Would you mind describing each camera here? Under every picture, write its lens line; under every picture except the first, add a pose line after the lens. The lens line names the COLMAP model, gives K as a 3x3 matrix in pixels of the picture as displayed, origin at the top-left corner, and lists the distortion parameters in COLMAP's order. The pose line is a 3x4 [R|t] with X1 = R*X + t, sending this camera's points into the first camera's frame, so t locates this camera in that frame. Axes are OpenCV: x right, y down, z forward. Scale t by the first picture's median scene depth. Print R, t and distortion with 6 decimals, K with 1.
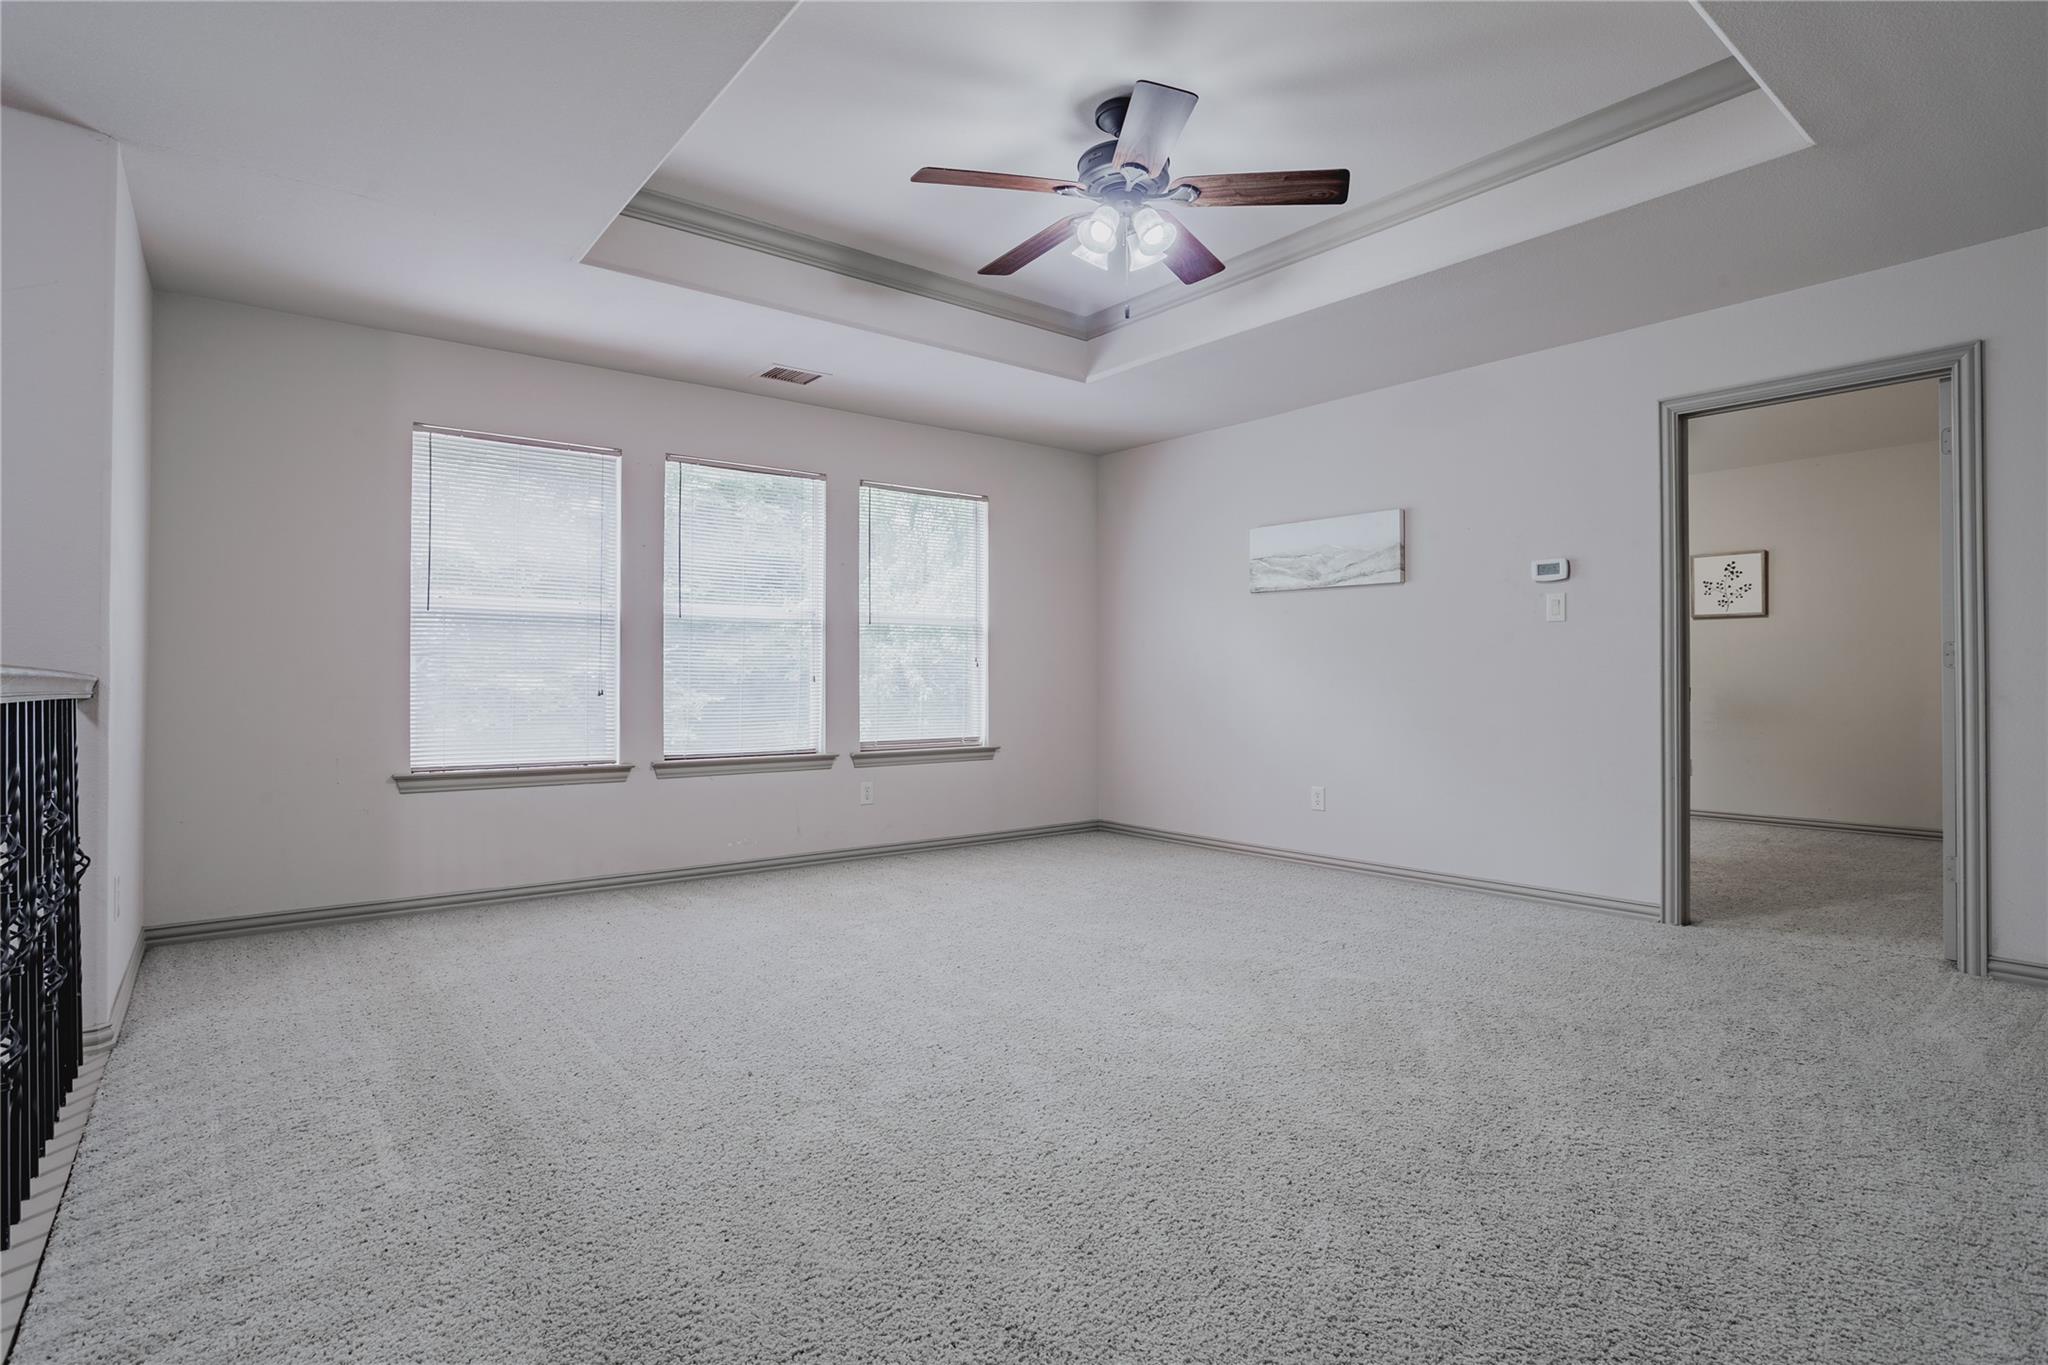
lens RADIAL K [[1037.4, 0, 1006.7], [0, 1037.4, 678.4], [0, 0, 1]] dist [-0.022307, 0.000337]
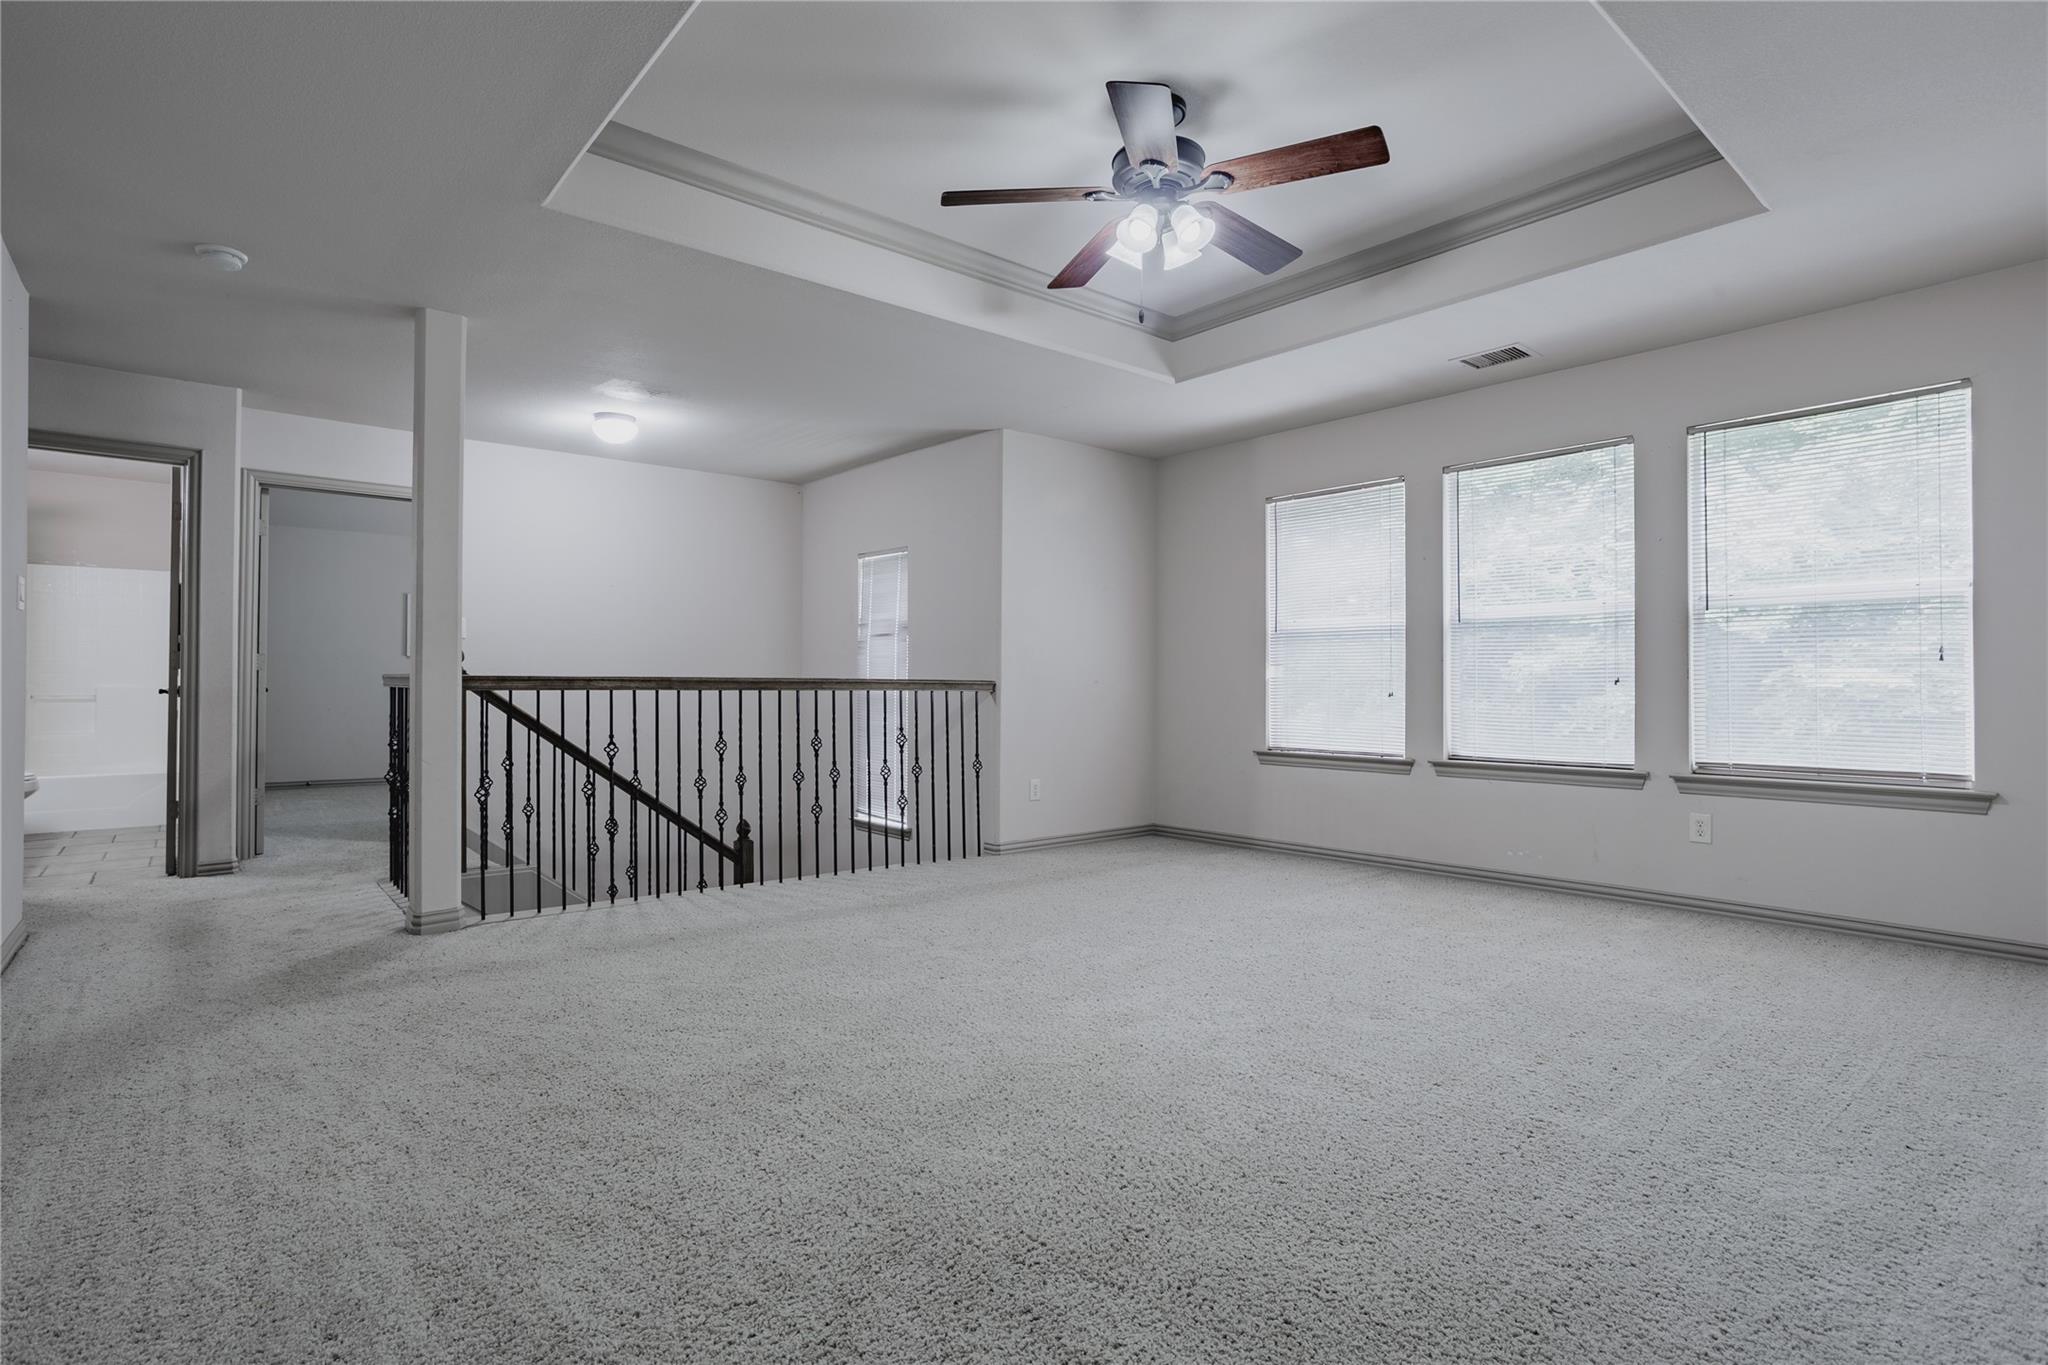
lens RADIAL K [[989.6, 0, 1021.4], [0, 989.6, 675.0], [0, 0, 1]] dist [-0.005921, 0.005667]
pose [[0.072692, -0.007580, -0.997326, 0.641971], [0.004702, 0.999963, -0.007257, -0.001123], [0.997343, -0.004162, 0.072725, 0.500001]]
